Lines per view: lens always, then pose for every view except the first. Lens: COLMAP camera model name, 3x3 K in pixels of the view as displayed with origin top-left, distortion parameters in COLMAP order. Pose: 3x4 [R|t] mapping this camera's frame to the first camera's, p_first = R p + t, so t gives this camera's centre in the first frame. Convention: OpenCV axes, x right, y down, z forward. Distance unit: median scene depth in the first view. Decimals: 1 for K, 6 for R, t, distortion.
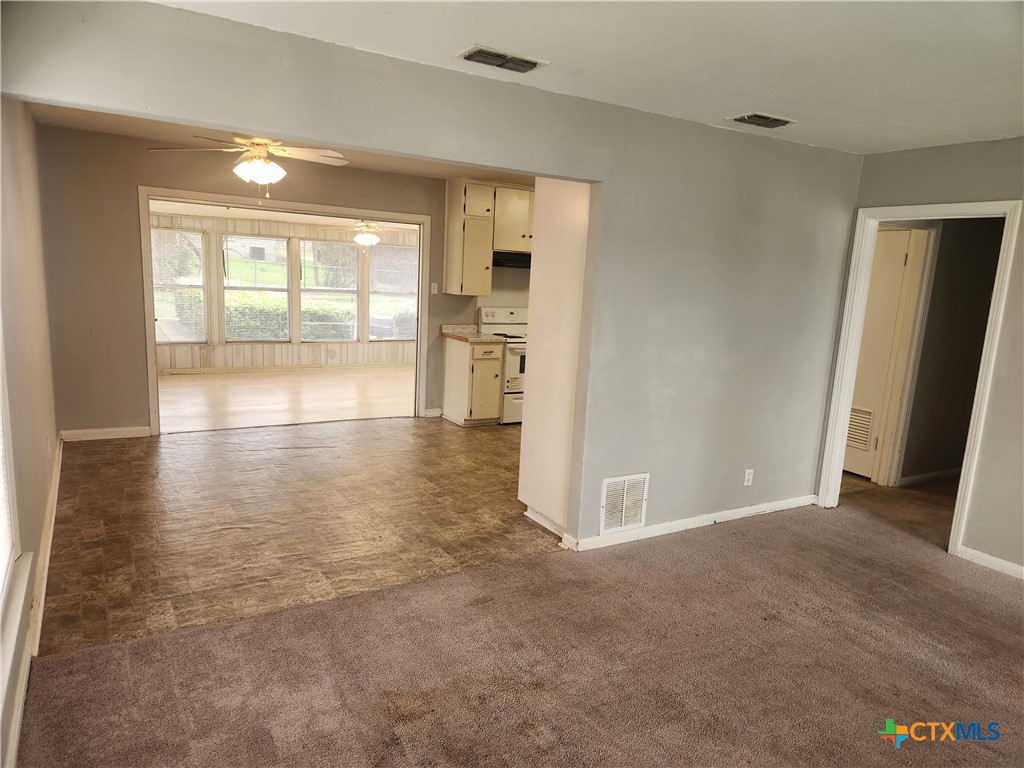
lens RADIAL K [[684.5, 0, 518.9], [0, 684.5, 395.3], [0, 0, 1]] dist [0.089570, -0.091149]
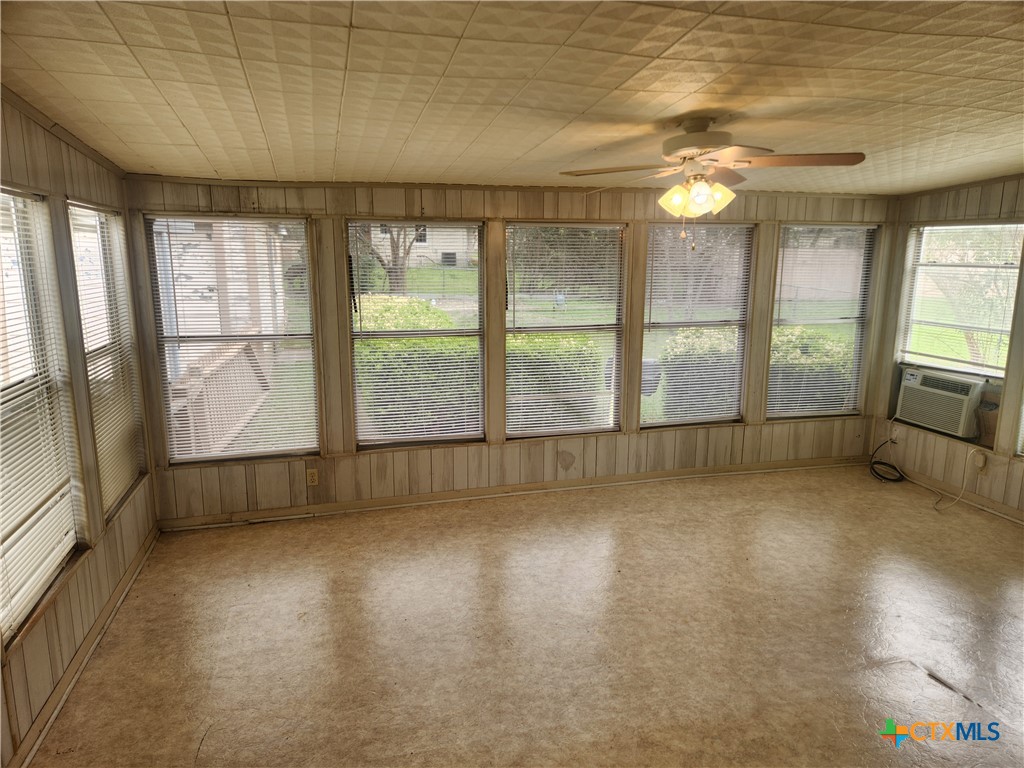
lens RADIAL K [[684.5, 0, 518.9], [0, 684.5, 395.3], [0, 0, 1]] dist [0.089570, -0.091149]
pose [[0.965276, 0.000016, -0.261232, -0.196676], [0.001689, 0.999979, 0.006302, -0.118537], [0.261227, -0.006524, 0.965255, 0.585457]]
